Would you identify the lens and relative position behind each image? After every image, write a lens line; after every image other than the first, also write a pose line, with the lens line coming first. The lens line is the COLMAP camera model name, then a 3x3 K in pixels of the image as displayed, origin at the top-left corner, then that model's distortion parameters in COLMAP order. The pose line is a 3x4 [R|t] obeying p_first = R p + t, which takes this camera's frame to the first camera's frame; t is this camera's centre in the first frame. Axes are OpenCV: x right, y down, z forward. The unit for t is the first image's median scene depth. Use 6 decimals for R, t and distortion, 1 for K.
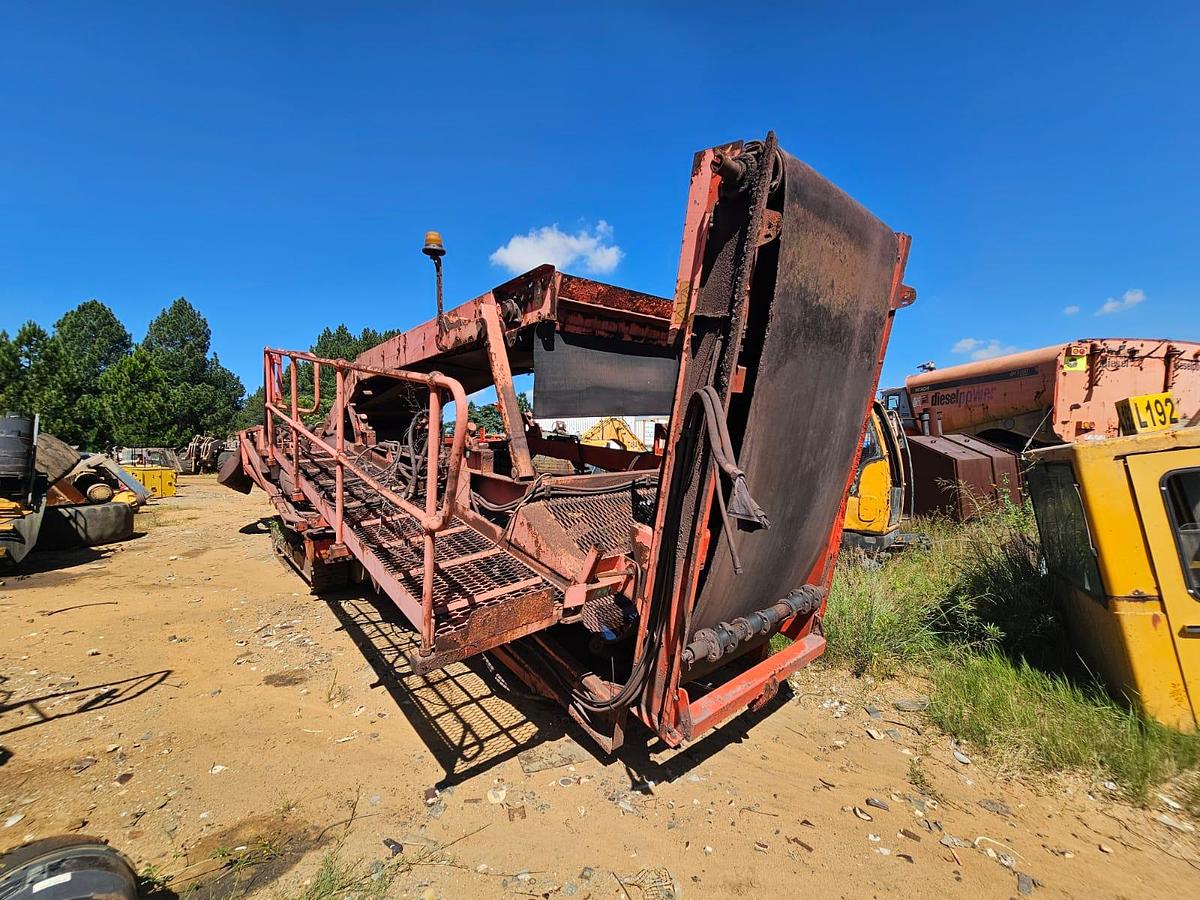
lens RADIAL K [[487.4, 0, 602.7], [0, 487.4, 455.9], [0, 0, 1]] dist [-0.001288, 0.000834]
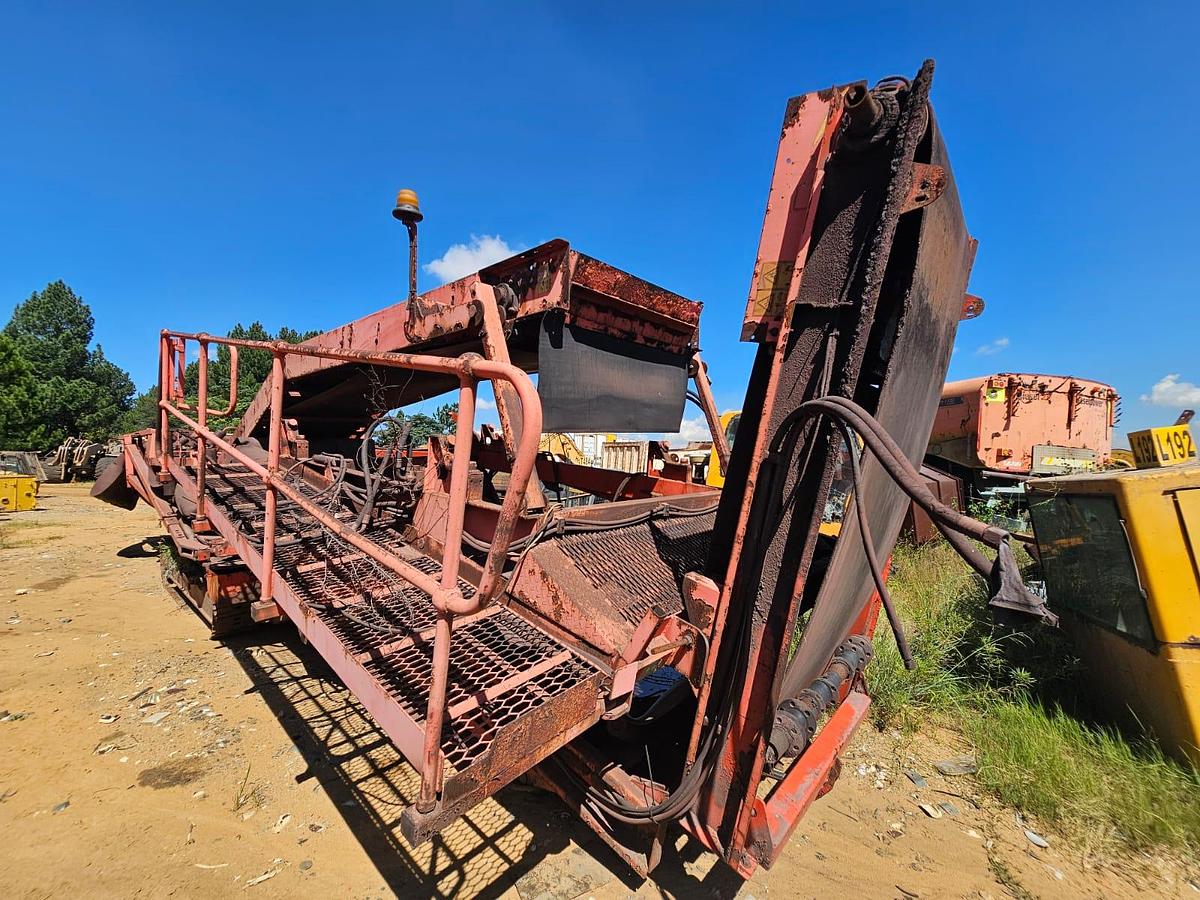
lens RADIAL K [[487.4, 0, 602.7], [0, 487.4, 455.9], [0, 0, 1]] dist [-0.001288, 0.000834]
pose [[0.990639, 0.023612, 0.134448, -0.129618], [-0.019576, 0.999319, -0.031262, -0.014314], [-0.135094, 0.028337, 0.990427, 0.188998]]
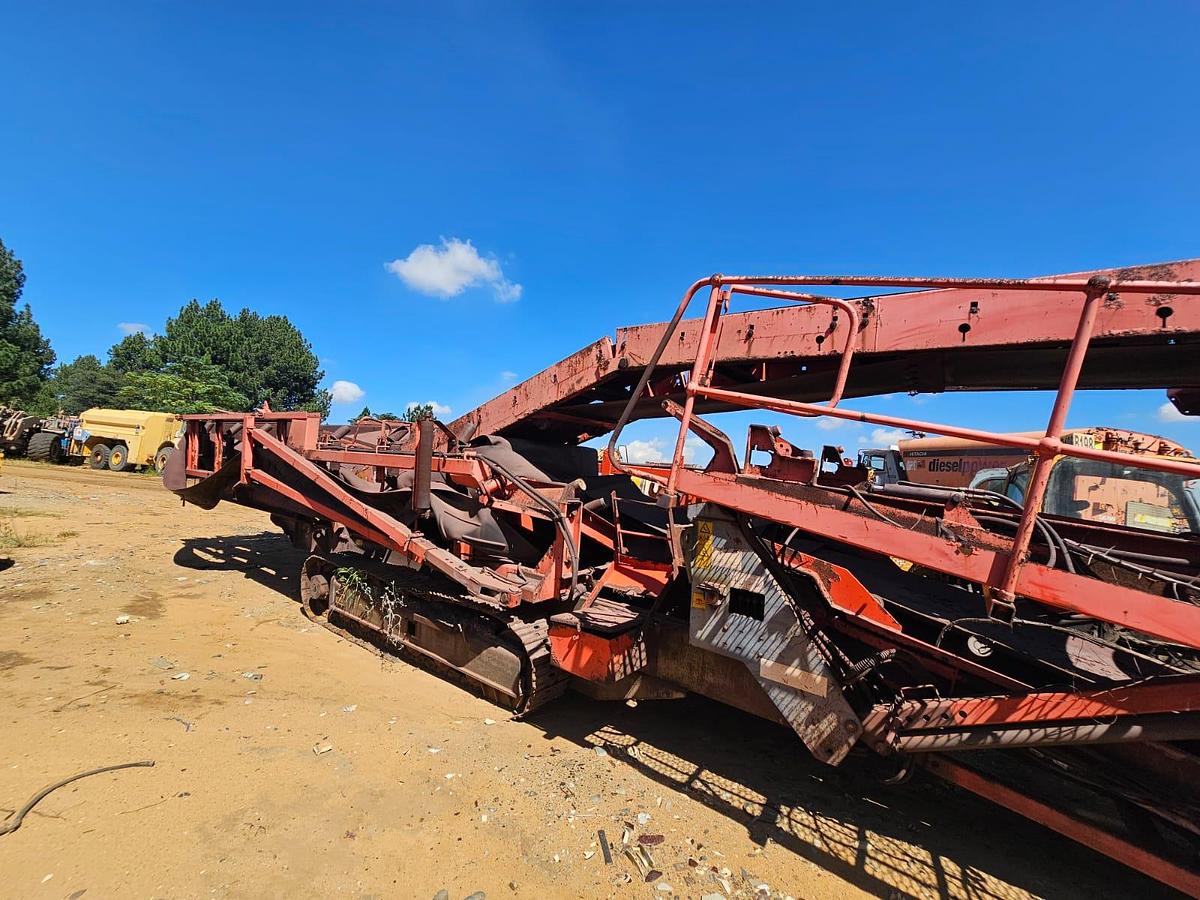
lens RADIAL K [[487.4, 0, 602.7], [0, 487.4, 455.9], [0, 0, 1]] dist [-0.001288, 0.000834]
pose [[0.968233, 0.104952, 0.226957, -1.211862], [-0.091362, 0.993382, -0.069606, 0.008446], [-0.232761, 0.046660, 0.971414, 0.737664]]
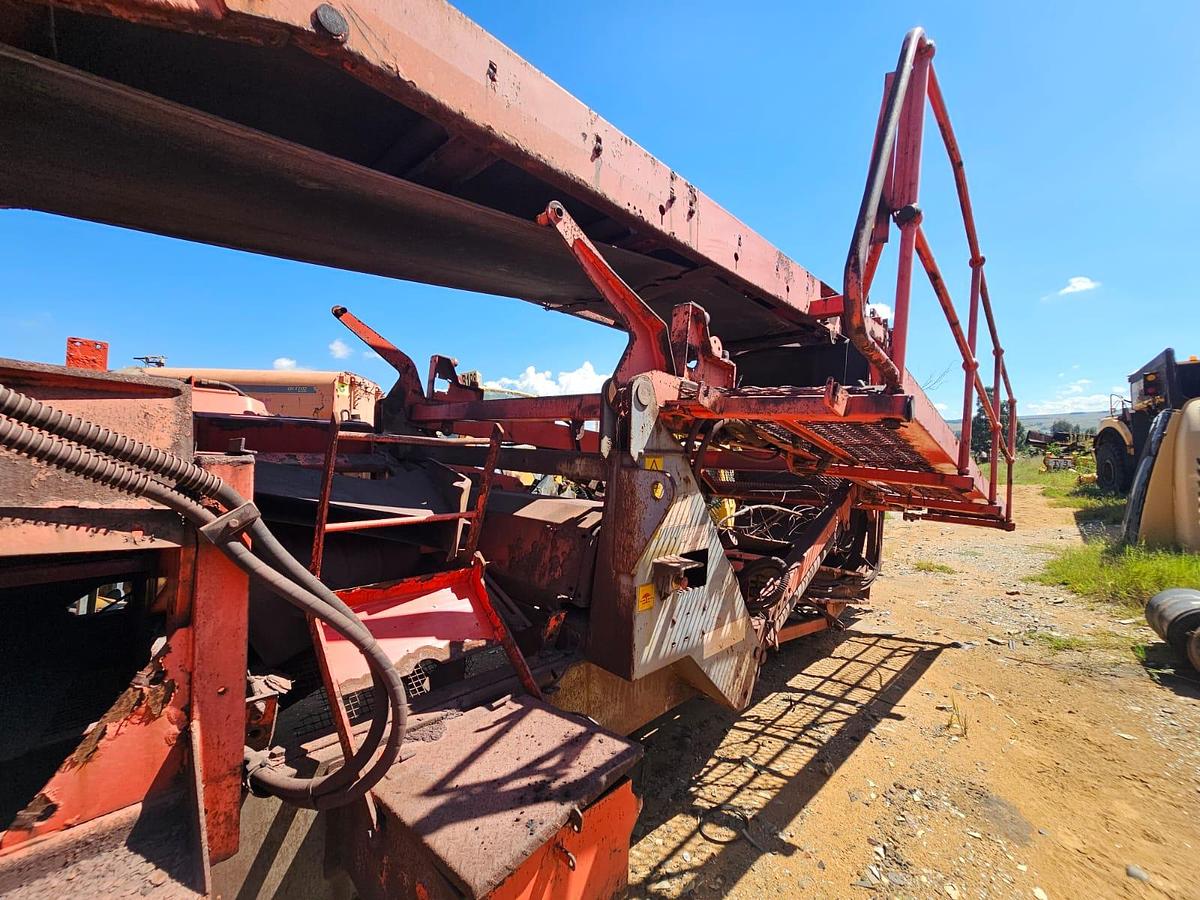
lens RADIAL K [[489.9, 0, 600.0], [0, 489.9, 450.0], [0, 0, 1]] dist [-0.006097, -0.000002]
pose [[-0.092012, 0.025033, 0.995443, -1.317913], [0.022110, 0.999489, -0.023091, 0.051064], [-0.995512, 0.019884, -0.092518, 1.670289]]
